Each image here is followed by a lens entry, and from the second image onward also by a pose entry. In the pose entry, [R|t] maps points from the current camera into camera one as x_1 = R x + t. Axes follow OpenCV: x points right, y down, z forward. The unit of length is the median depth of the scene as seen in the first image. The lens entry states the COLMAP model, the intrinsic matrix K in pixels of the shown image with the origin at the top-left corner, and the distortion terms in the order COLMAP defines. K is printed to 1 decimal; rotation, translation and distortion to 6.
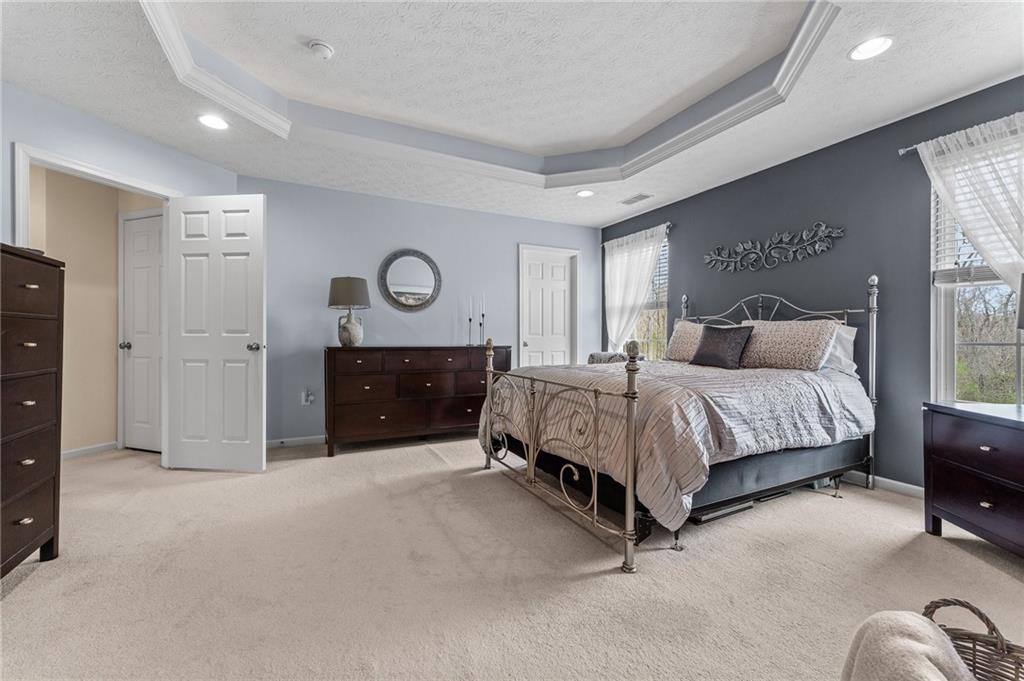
lens RADIAL K [[412.4, 0, 512.0], [0, 412.4, 340.5], [0, 0, 1]] dist [-0.000125, -0.000014]
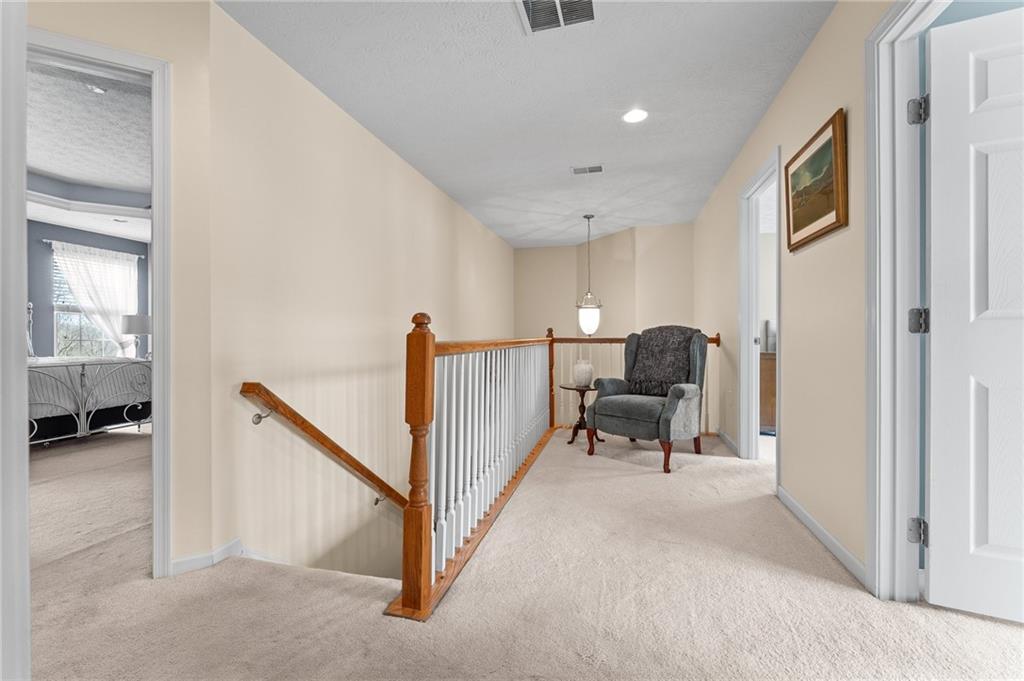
lens RADIAL K [[427.9, 0, 512.0], [0, 427.9, 340.5], [0, 0, 1]] dist [-0.001523, -0.000214]
pose [[-0.753750, -0.002371, 0.657157, -2.087333], [0.002484, 0.999976, 0.006457, -0.001076], [-0.657156, 0.006499, -0.753726, 1.125564]]
